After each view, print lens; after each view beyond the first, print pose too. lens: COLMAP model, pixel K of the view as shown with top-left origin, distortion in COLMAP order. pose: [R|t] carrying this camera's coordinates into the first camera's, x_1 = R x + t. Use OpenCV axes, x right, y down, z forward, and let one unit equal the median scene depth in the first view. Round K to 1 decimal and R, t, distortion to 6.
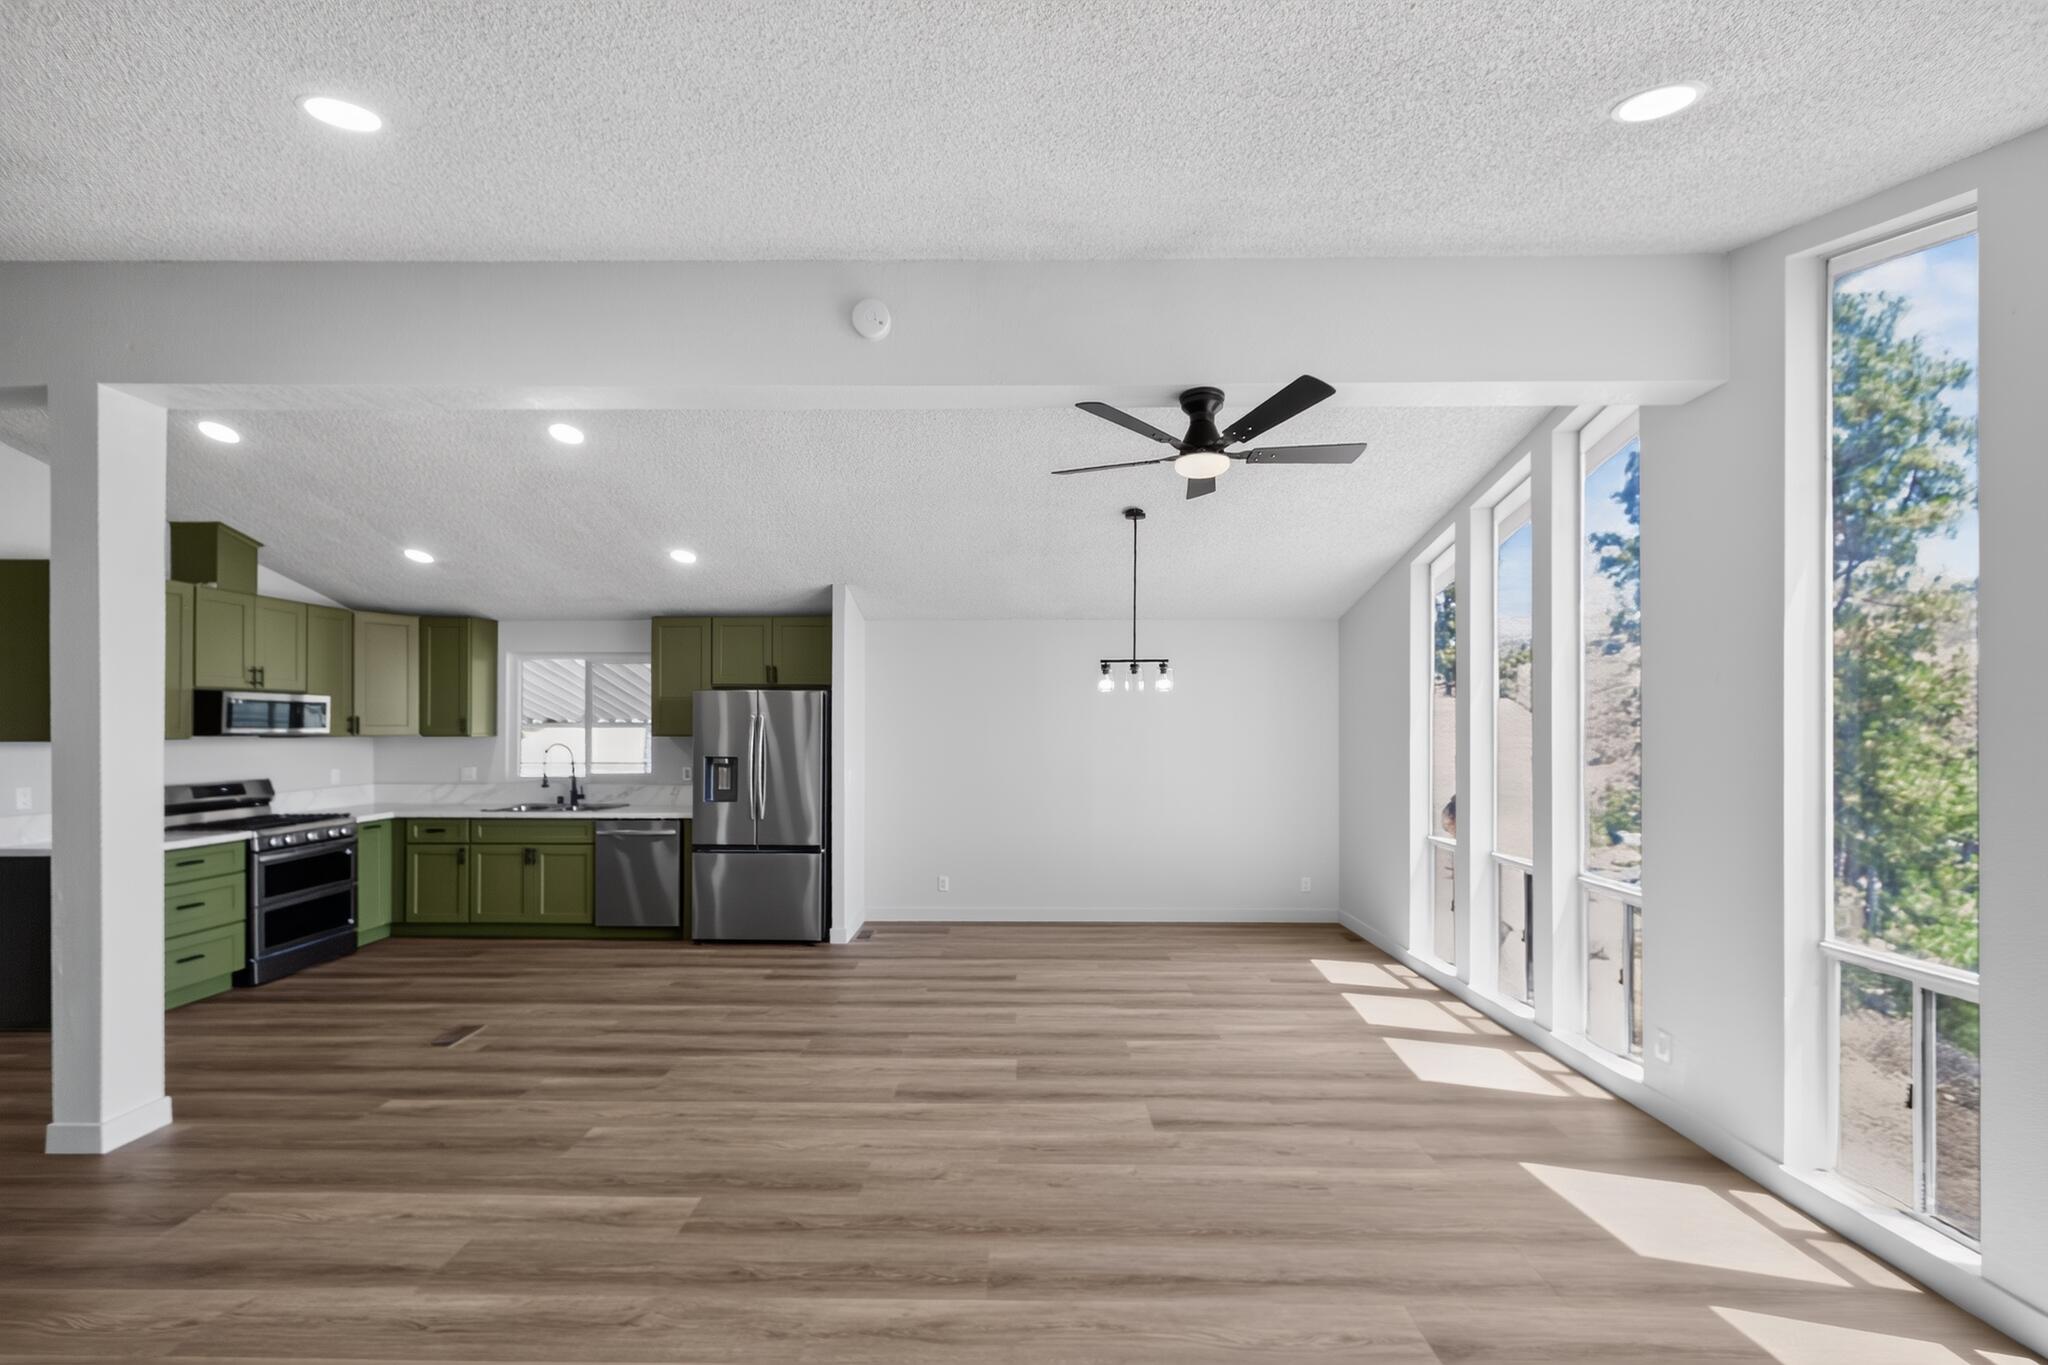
lens RADIAL K [[831.3, 0, 1012.0], [0, 831.3, 725.7], [0, 0, 1]] dist [0.000722, -0.000190]
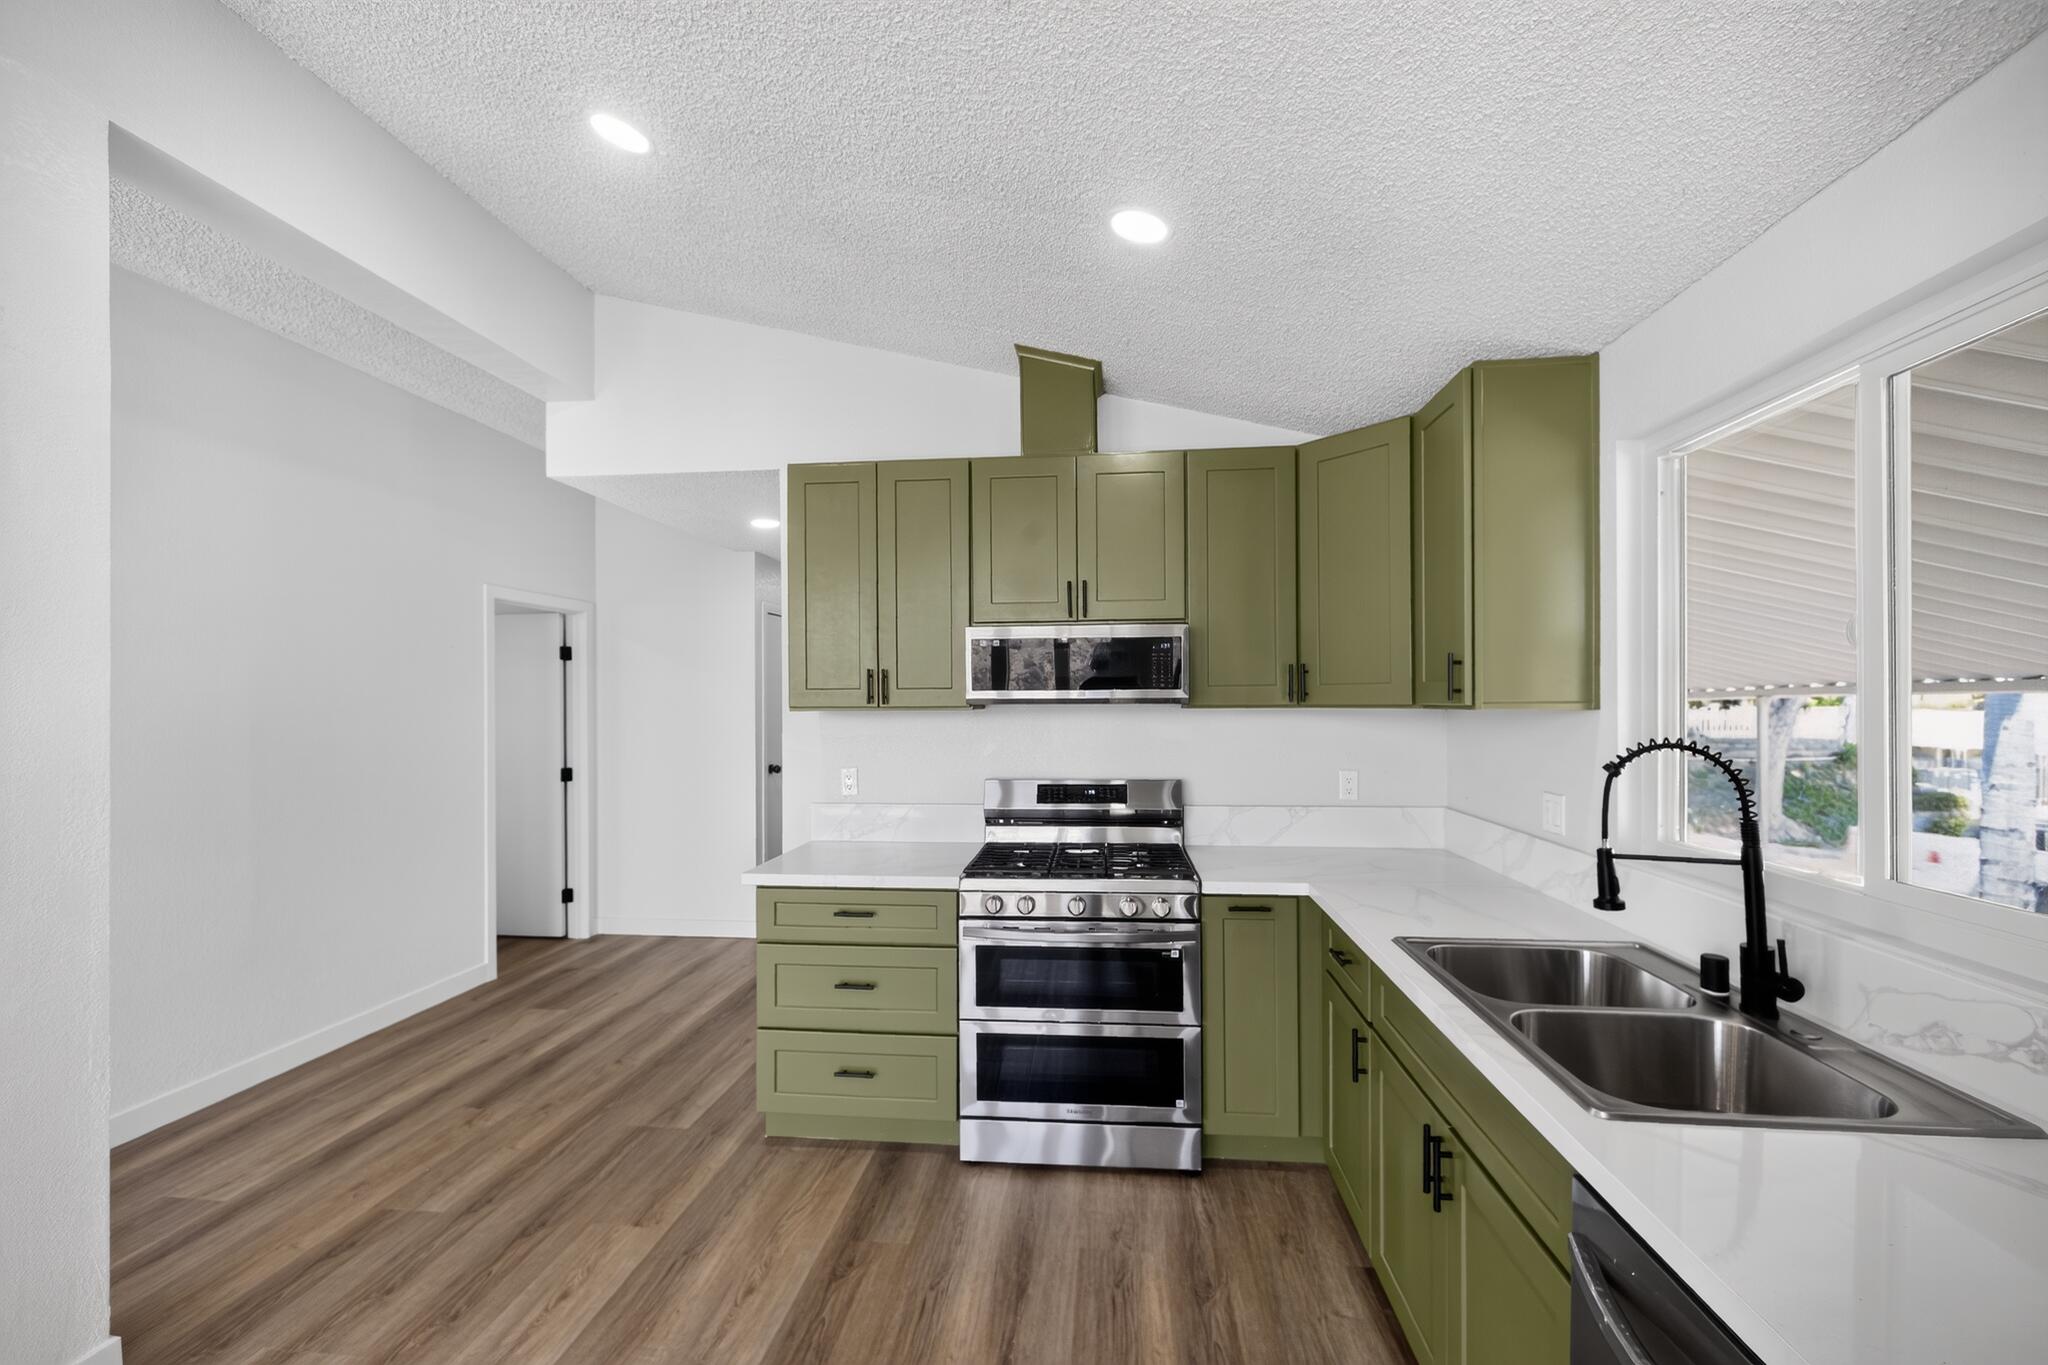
lens RADIAL K [[834.3, 0, 1022.4], [0, 834.3, 696.0], [0, 0, 1]] dist [-0.000464, -0.000153]
pose [[-0.099831, -0.004013, -0.994996, -0.371307], [0.013430, 0.999895, -0.005380, 0.009824], [0.994914, -0.013900, -0.099767, 1.103157]]
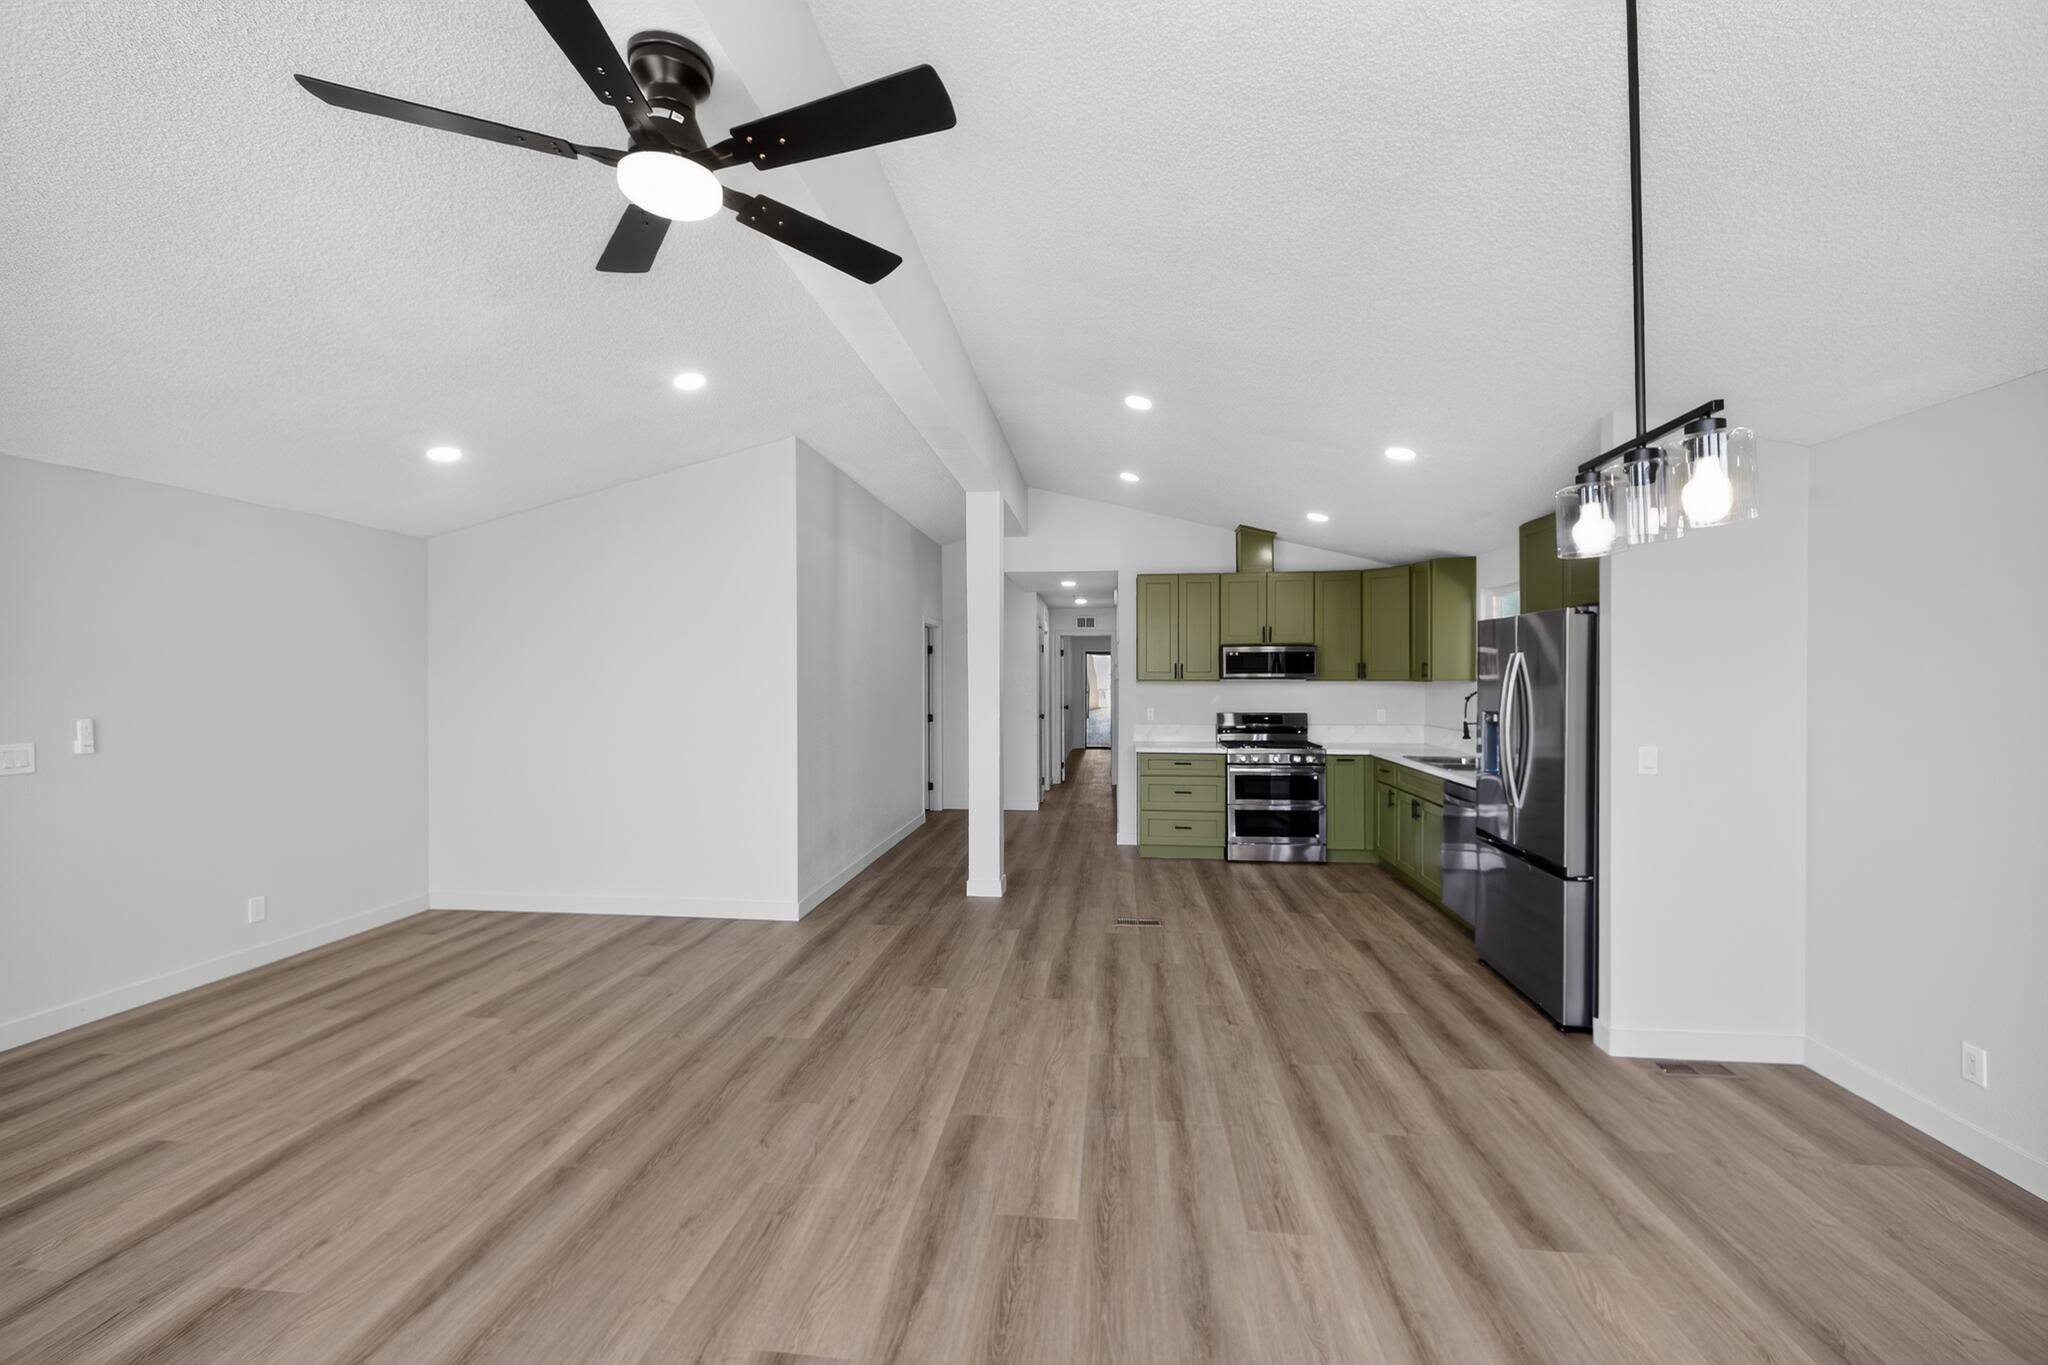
lens RADIAL K [[818.0, 0, 1021.6], [0, 818.0, 678.3], [0, 0, 1]] dist [-0.001806, -0.000038]
pose [[-0.103079, 0.001366, -0.994672, 0.467418], [0.007443, 0.999972, 0.000602, 0.007668], [0.994645, -0.007341, -0.103087, 0.805276]]
